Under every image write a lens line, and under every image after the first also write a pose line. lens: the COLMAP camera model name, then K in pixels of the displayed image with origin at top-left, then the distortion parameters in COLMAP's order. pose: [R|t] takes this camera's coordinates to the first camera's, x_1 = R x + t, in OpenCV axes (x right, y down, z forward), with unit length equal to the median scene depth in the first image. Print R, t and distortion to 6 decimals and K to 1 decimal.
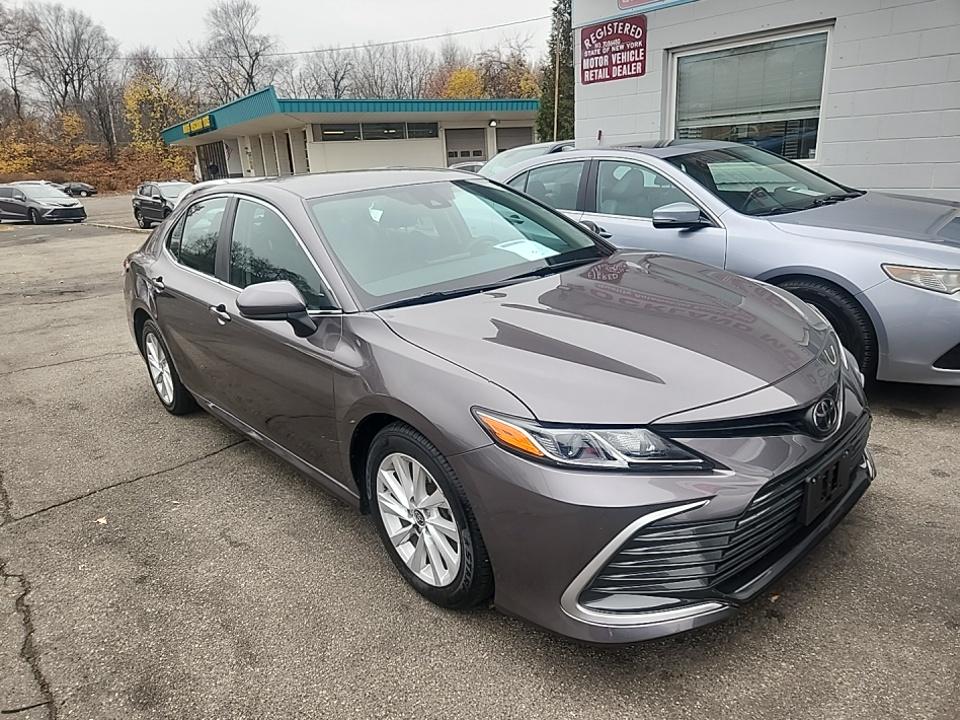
lens RADIAL K [[639.1, 0, 489.7], [0, 639.1, 357.2], [0, 0, 1]] dist [0.047085, -0.026646]
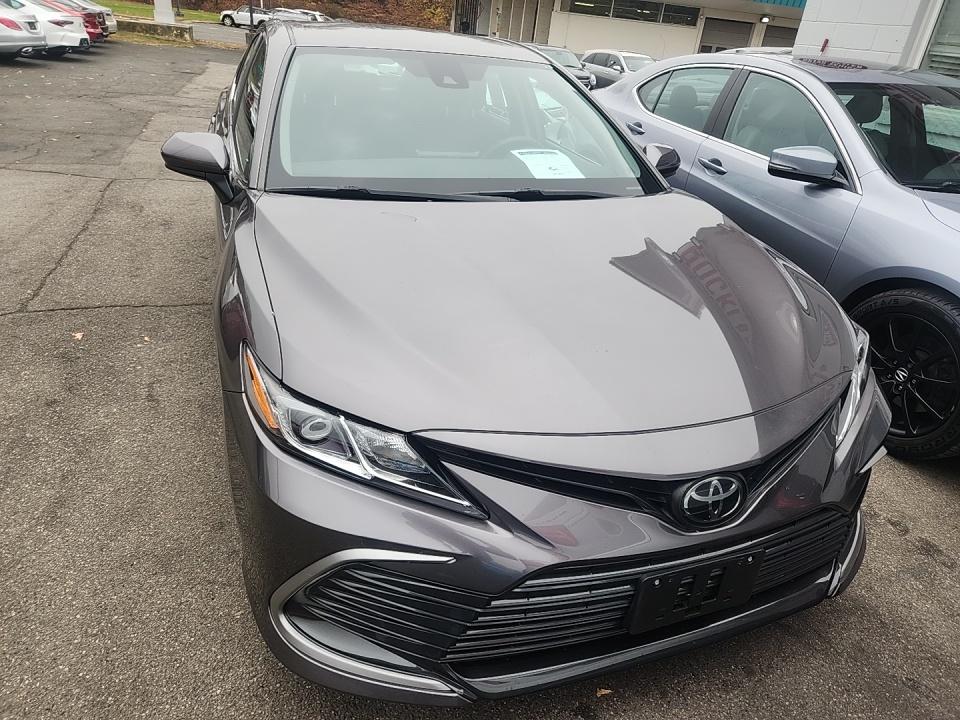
lens RADIAL K [[639.1, 0, 483.3], [0, 639.1, 355.6], [0, 0, 1]] dist [0.047085, -0.026646]
pose [[0.921567, 0.293449, -0.254168, 0.233449], [-0.250525, 0.949666, 0.188074, -0.064549], [0.296565, -0.109648, 0.948697, 0.172471]]
